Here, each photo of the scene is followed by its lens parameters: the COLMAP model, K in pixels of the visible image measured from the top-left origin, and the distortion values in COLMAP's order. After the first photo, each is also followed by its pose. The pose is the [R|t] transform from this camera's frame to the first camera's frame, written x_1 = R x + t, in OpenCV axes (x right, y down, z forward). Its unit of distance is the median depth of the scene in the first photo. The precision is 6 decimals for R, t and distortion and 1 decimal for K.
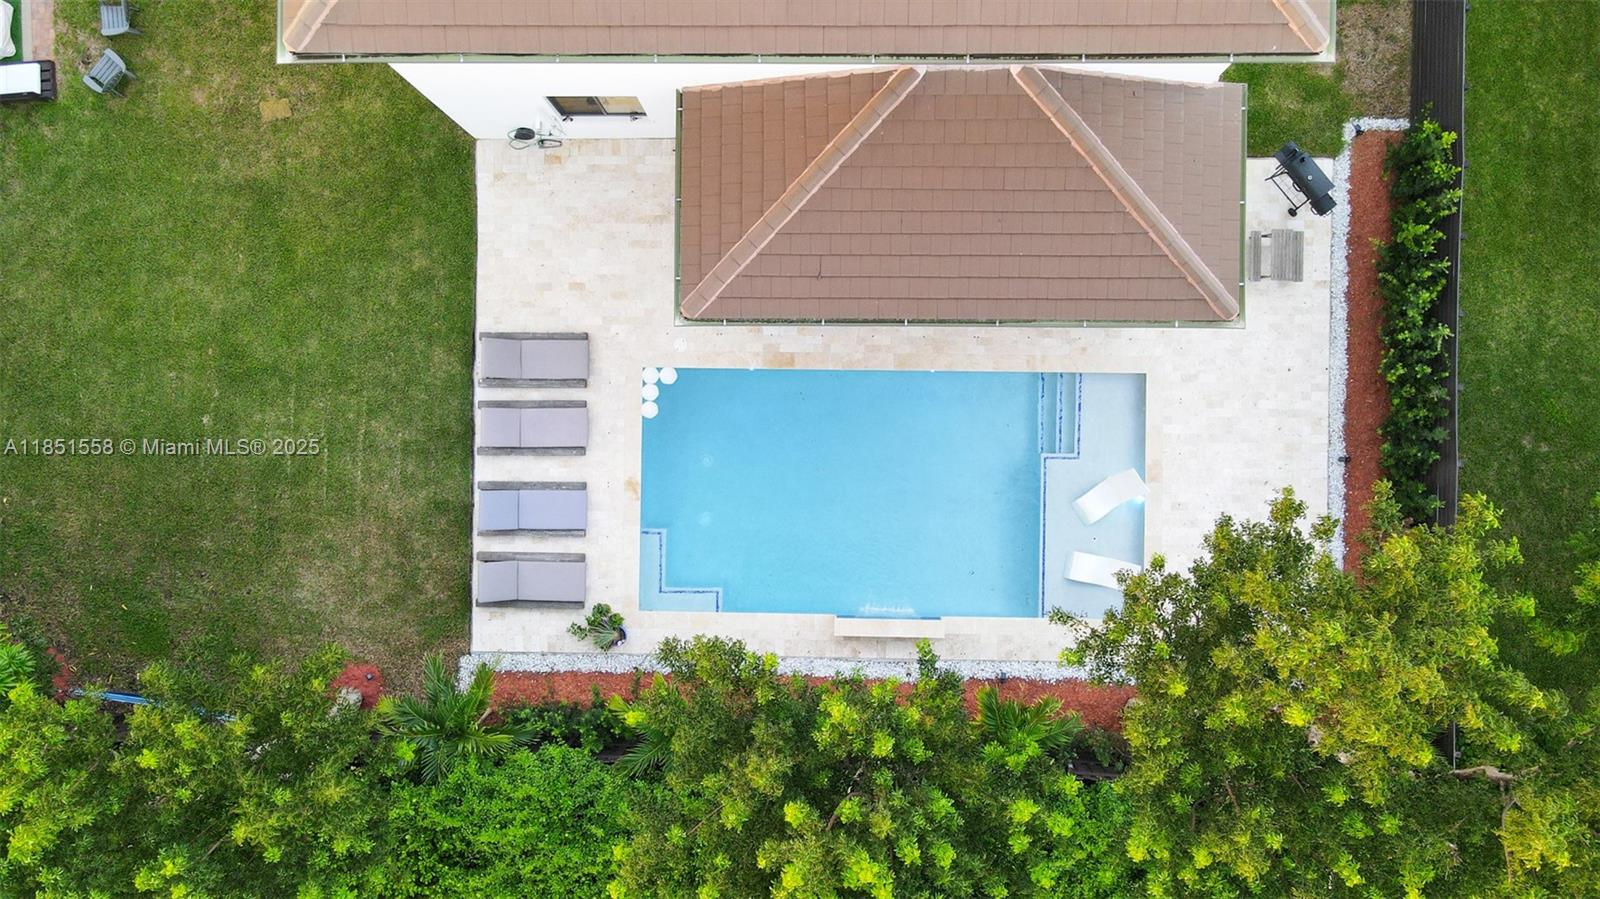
lens RADIAL K [[1189.6, 0, 800.0], [0, 1189.6, 449.5], [0, 0, 1]] dist [0.011459, 0.009286]
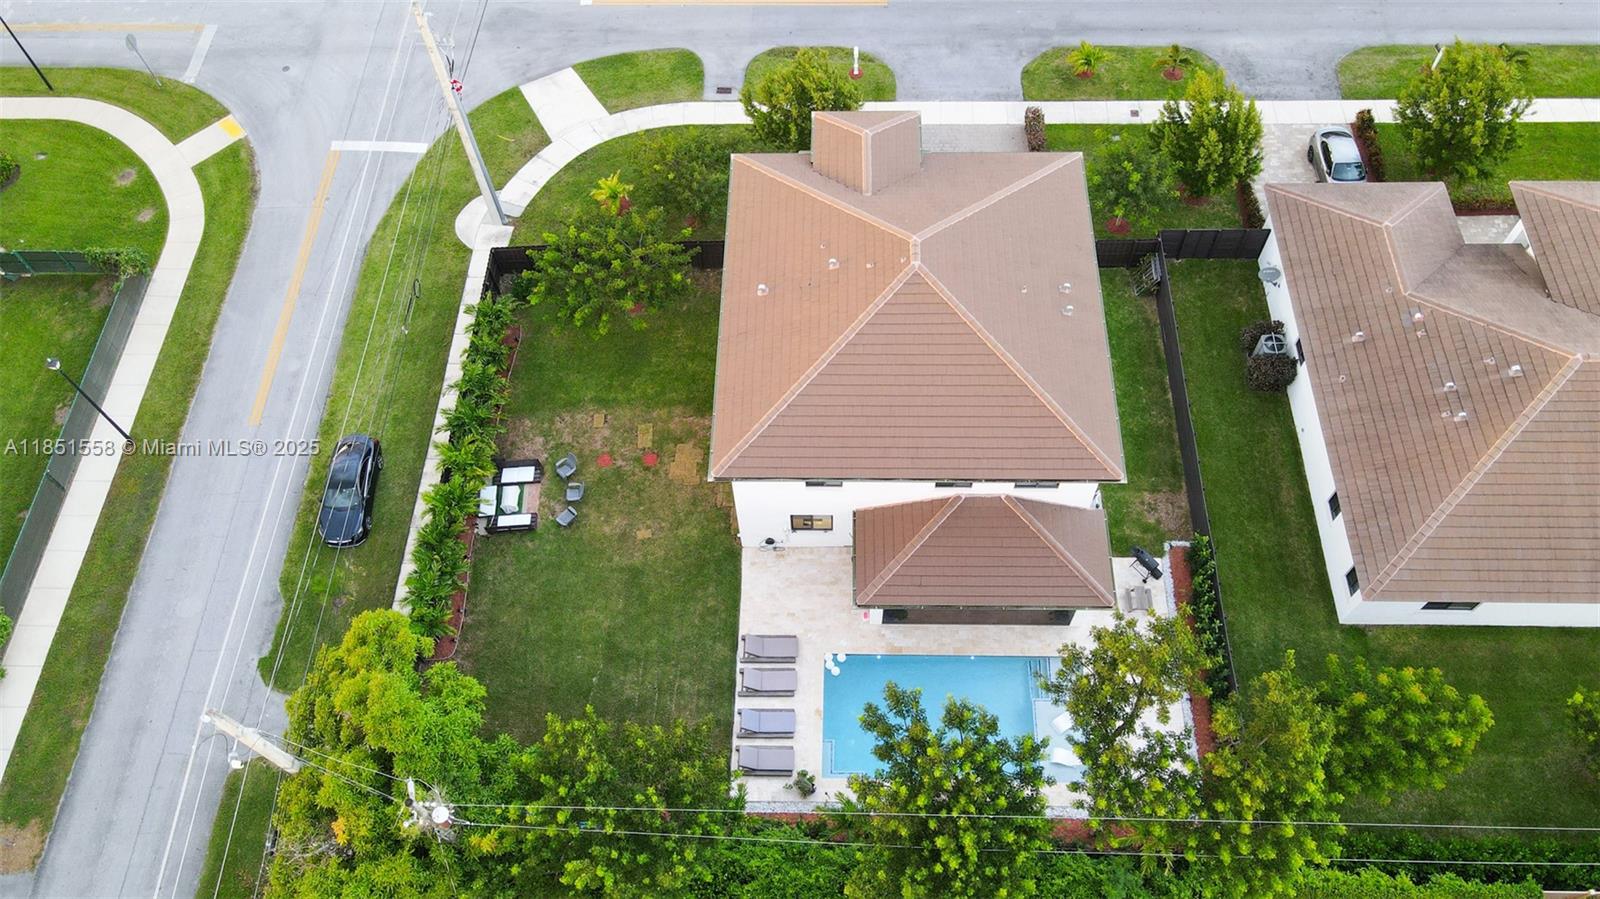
lens RADIAL K [[1156.2, 0, 800.0], [0, 1156.2, 449.5], [0, 0, 1]] dist [0.014872, 0.004868]
pose [[0.999883, 0.013482, -0.007208, -0.162274], [-0.015278, 0.863713, -0.503752, 0.598044], [-0.000566, 0.503804, 0.863818, -0.805850]]
